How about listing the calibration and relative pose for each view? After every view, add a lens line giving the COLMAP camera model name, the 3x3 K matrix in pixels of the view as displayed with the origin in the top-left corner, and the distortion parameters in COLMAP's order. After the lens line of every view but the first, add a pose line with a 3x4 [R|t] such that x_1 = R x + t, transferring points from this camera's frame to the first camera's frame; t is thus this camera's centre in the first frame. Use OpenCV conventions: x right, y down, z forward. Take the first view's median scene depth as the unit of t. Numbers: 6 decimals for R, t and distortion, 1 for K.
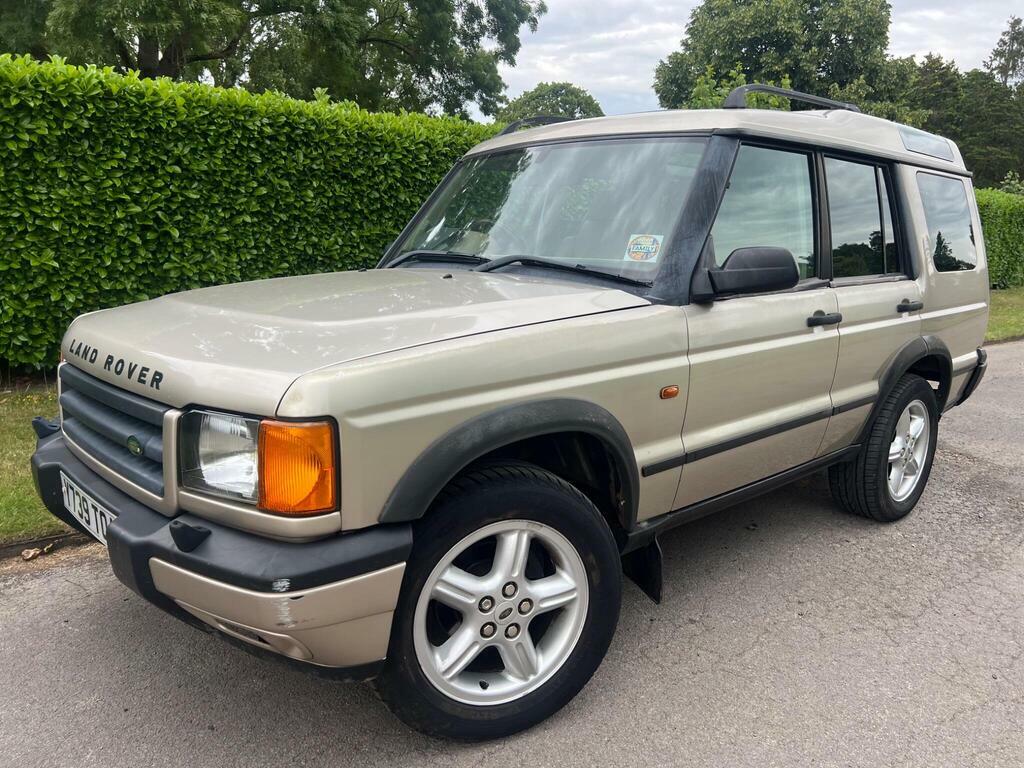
lens RADIAL K [[777.3, 0, 519.3], [0, 777.3, 392.6], [0, 0, 1]] dist [0.041648, -0.051345]
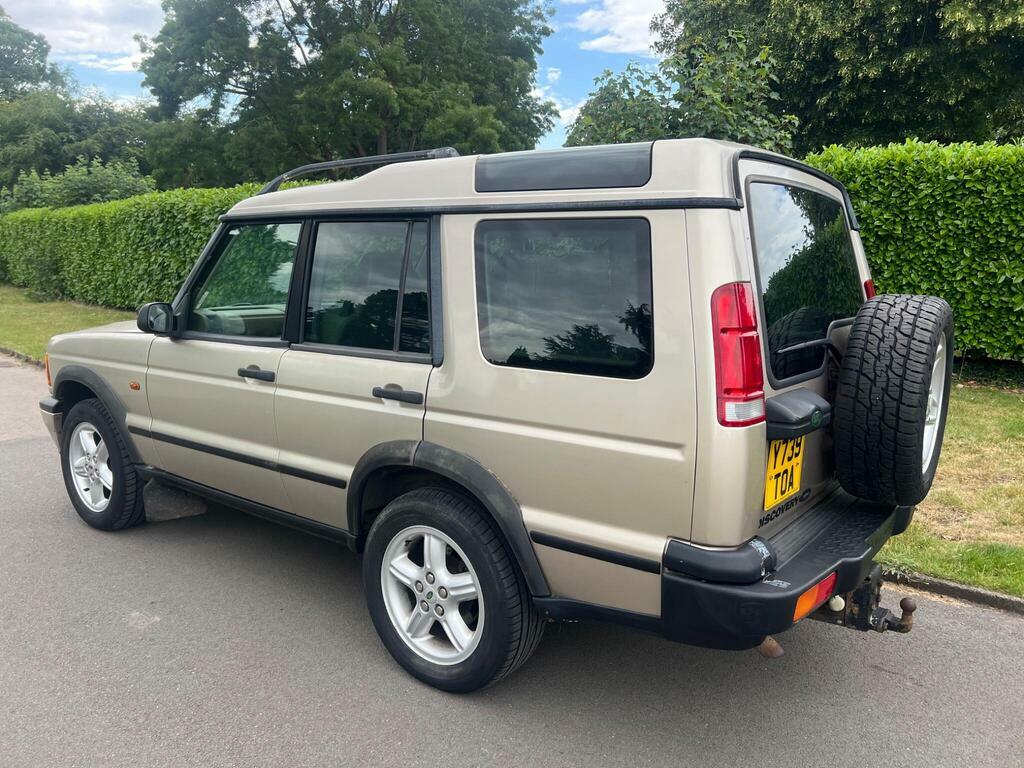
lens RADIAL K [[777.3, 0, 508.5], [0, 777.3, 386.2], [0, 0, 1]] dist [0.041648, -0.051345]
pose [[0.151134, 0.148557, -0.977287, 1.297845], [-0.196657, 0.973400, 0.117553, -0.235742], [0.968754, 0.174424, 0.176329, 0.984266]]
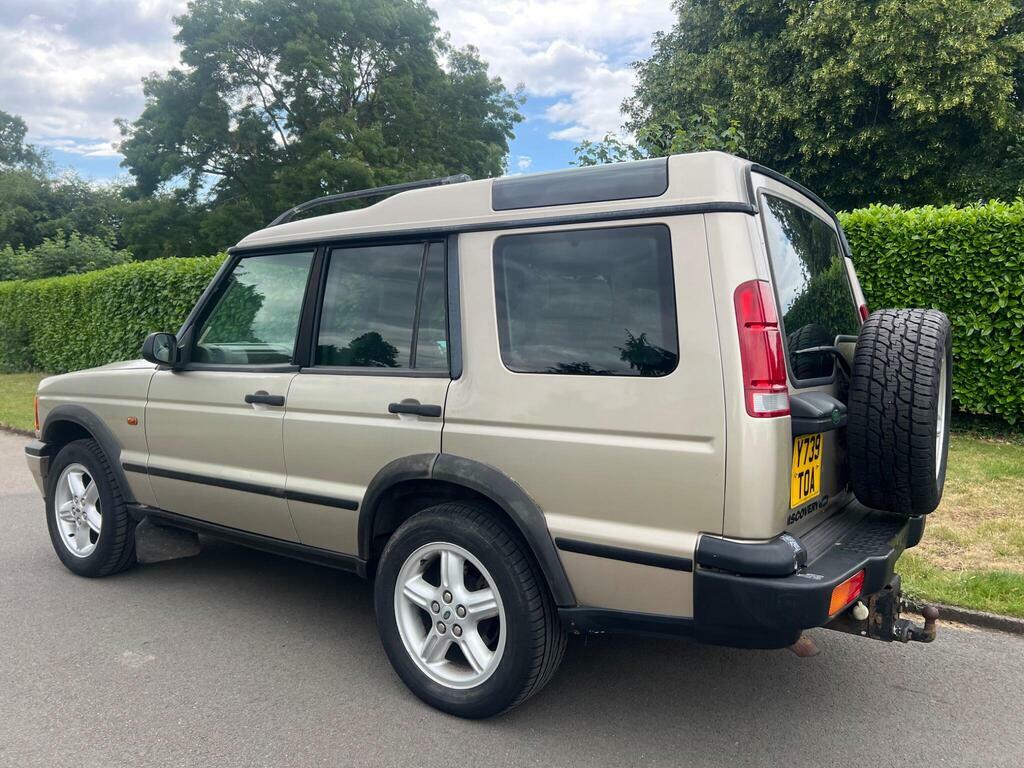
lens RADIAL K [[777.3, 0, 513.2], [0, 777.3, 375.6], [0, 0, 1]] dist [0.041648, -0.051345]
pose [[0.194186, 0.036604, -0.980282, 1.301855], [-0.191377, 0.981516, -0.001260, -0.163216], [0.962116, 0.187848, 0.197602, 0.949368]]
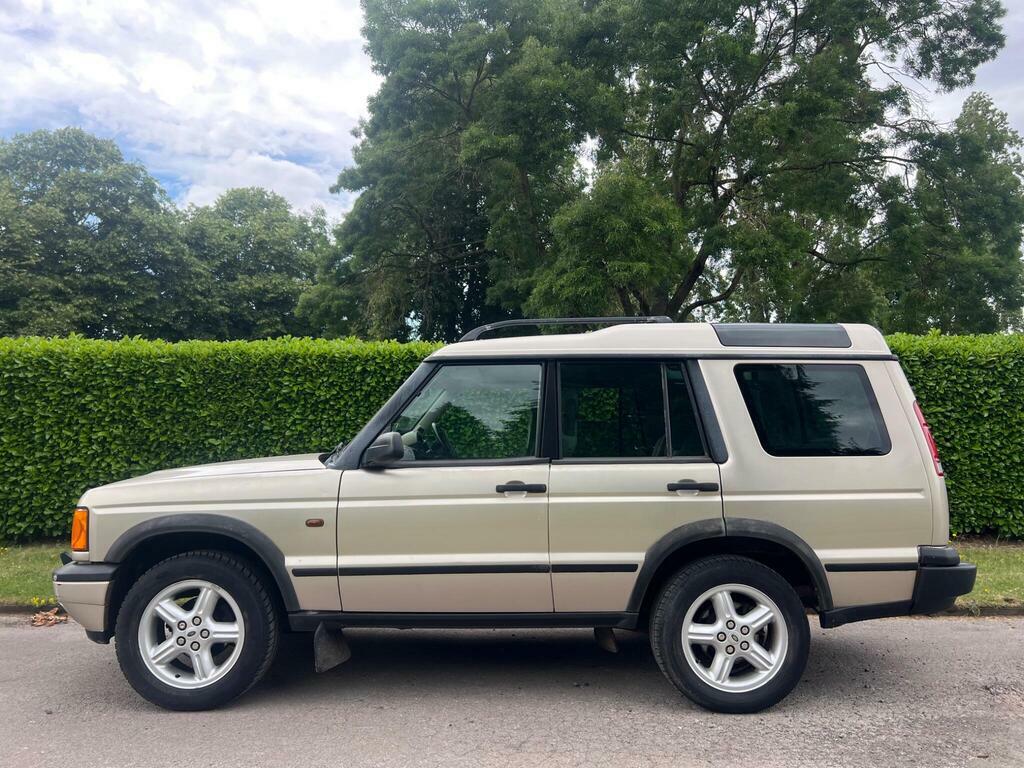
lens RADIAL K [[775.1, 0, 514.3], [0, 775.1, 387.8], [0, 0, 1]] dist [0.033139, -0.032249]
pose [[0.726660, -0.073633, -0.683040, 1.066142], [-0.118127, 0.966040, -0.229811, 0.033005], [0.676765, 0.247680, 0.693284, 0.069526]]
